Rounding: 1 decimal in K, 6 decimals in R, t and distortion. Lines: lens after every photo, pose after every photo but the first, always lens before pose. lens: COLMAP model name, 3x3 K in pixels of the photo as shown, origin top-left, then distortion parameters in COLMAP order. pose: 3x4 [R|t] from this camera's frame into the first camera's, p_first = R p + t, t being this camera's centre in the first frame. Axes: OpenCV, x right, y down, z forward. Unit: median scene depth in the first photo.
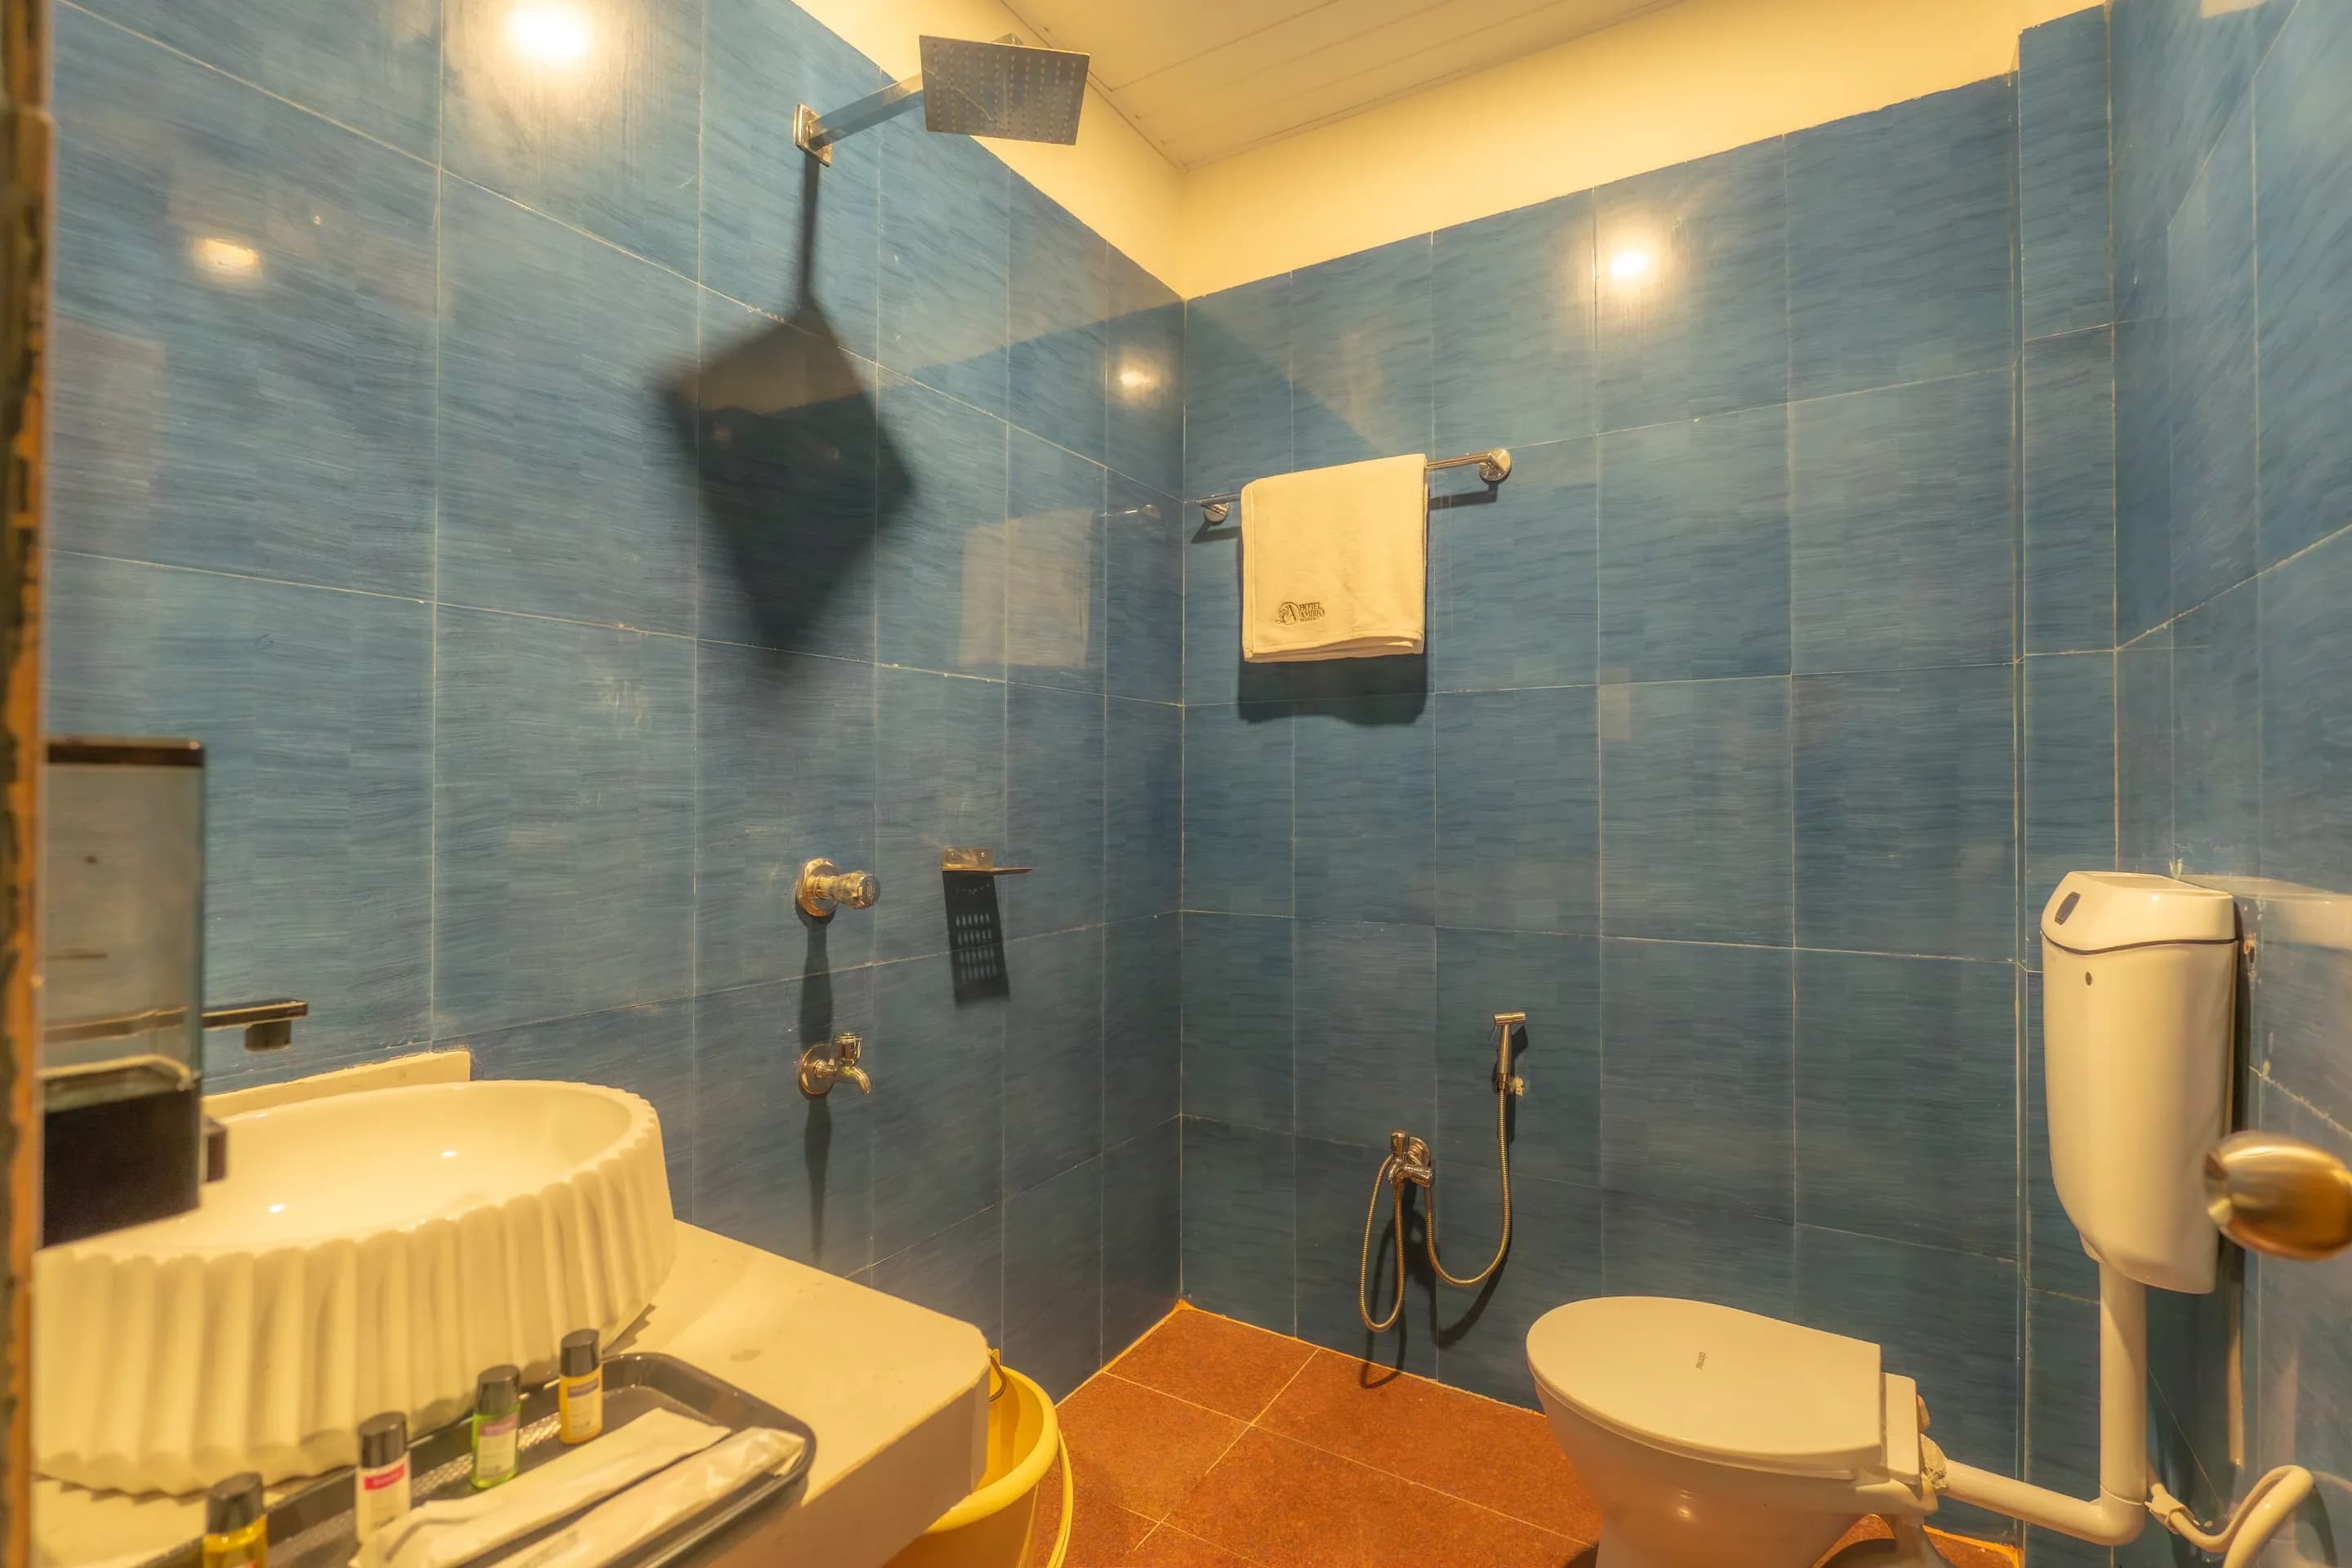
lens RADIAL K [[1083.6, 0, 1176.0], [0, 1083.6, 784.0], [0, 0, 1]] dist [-0.011034, 0.000309]
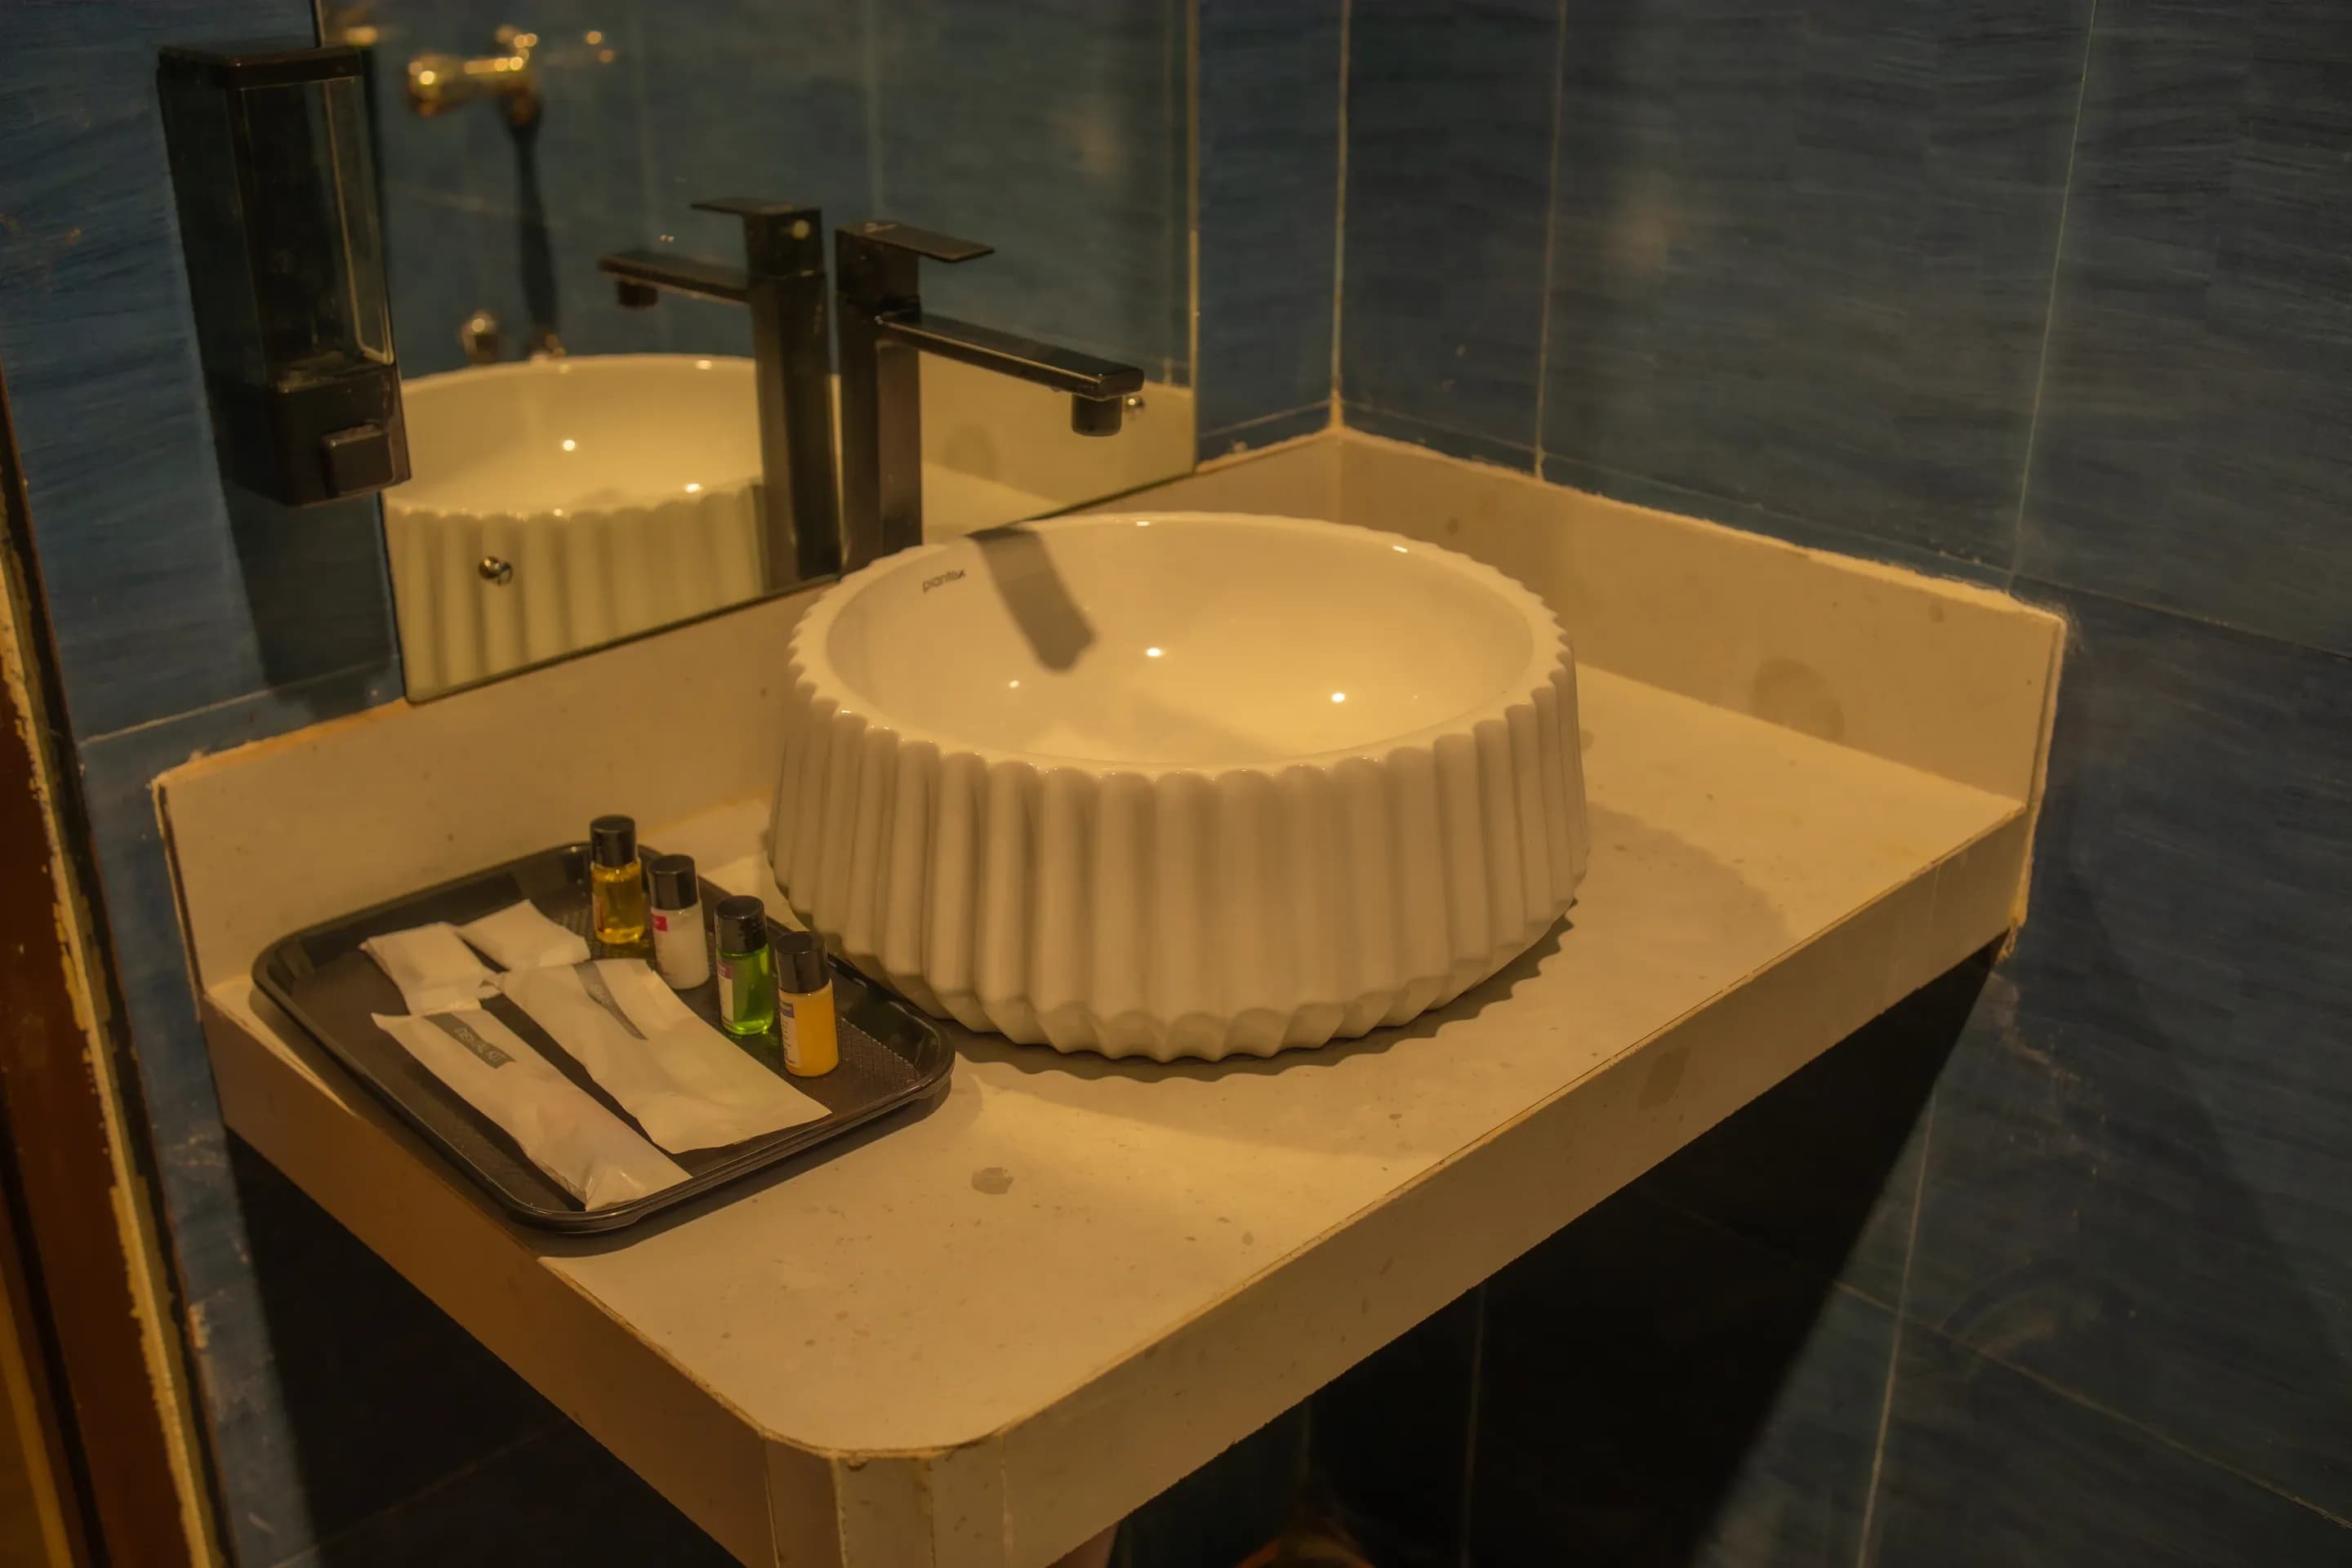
lens RADIAL K [[2437.7, 0, 1176.0], [0, 2437.7, 784.0], [0, 0, 1]] dist [-0.064616, 0.006607]
pose [[-0.264304, 0.376962, -0.887718, 0.746379], [0.012472, 0.921709, 0.387683, -0.183702], [0.964359, 0.091395, -0.248313, 1.644729]]
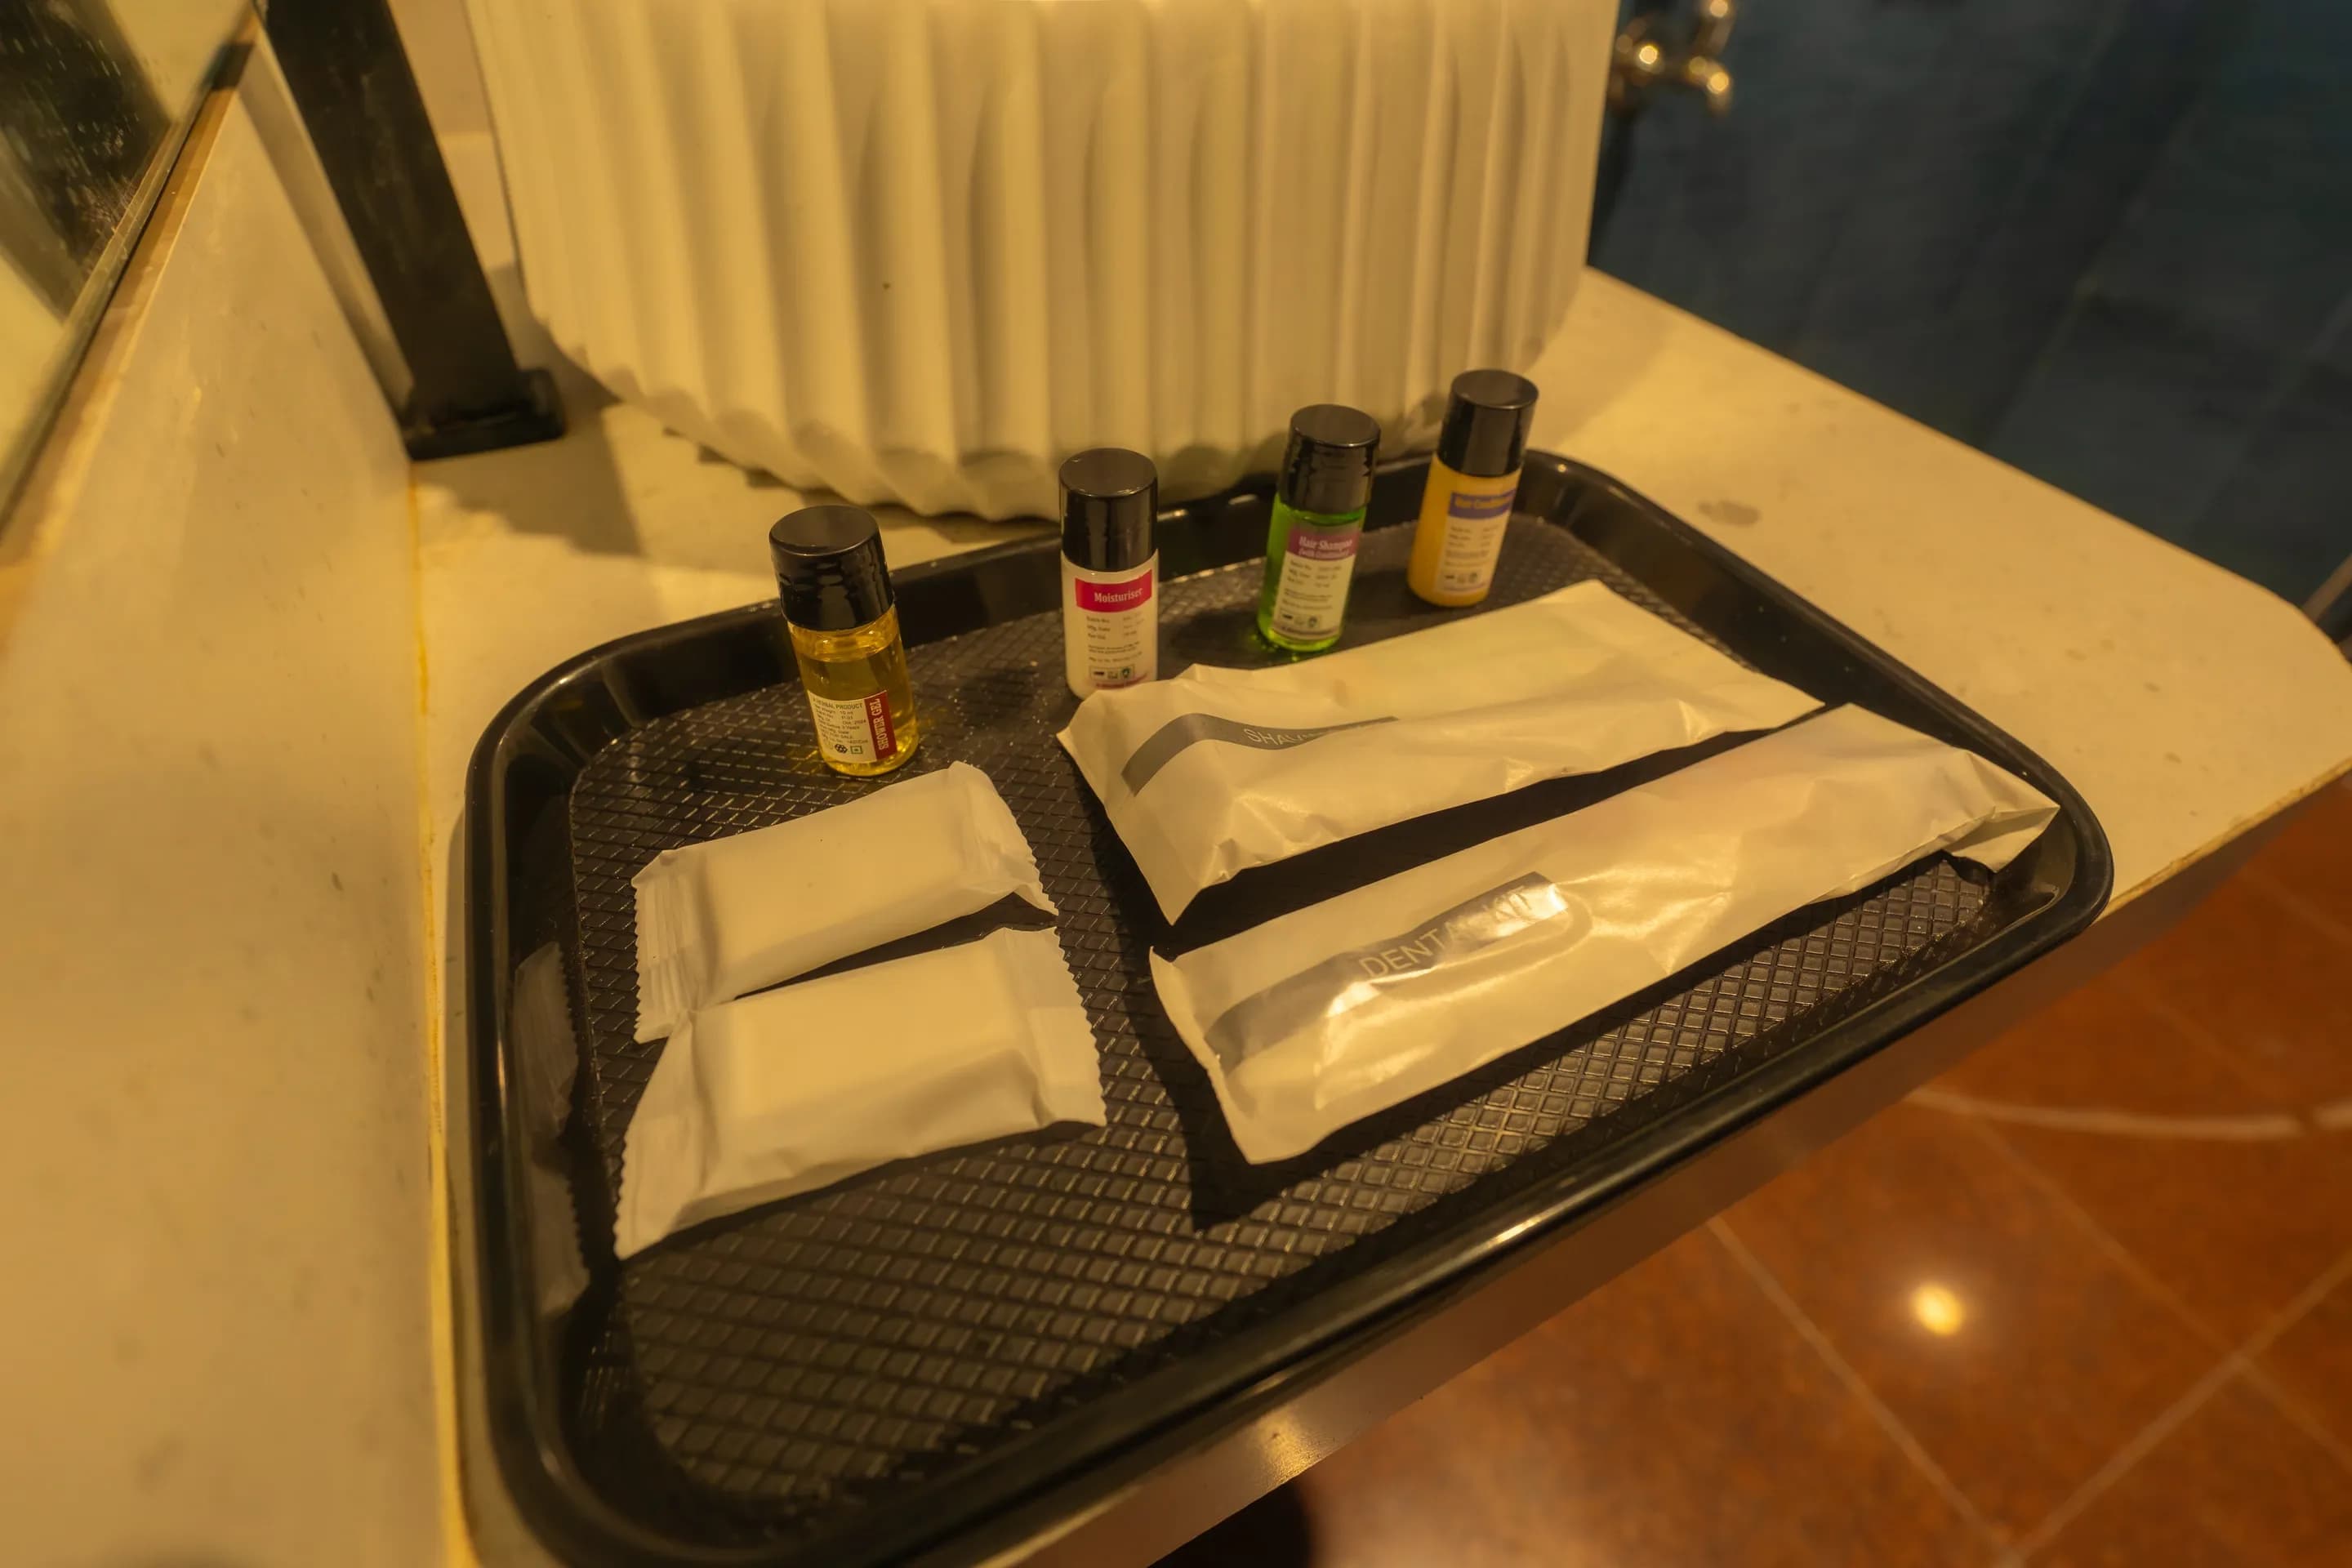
lens RADIAL K [[1083.6, 0, 1176.0], [0, 1083.6, 784.0], [0, 0, 1]] dist [-0.011034, 0.000309]
pose [[0.857534, 0.371668, -0.355666, -0.468302], [-0.023955, 0.719482, 0.694097, 0.349987], [0.513869, -0.586692, 0.625884, 0.609827]]
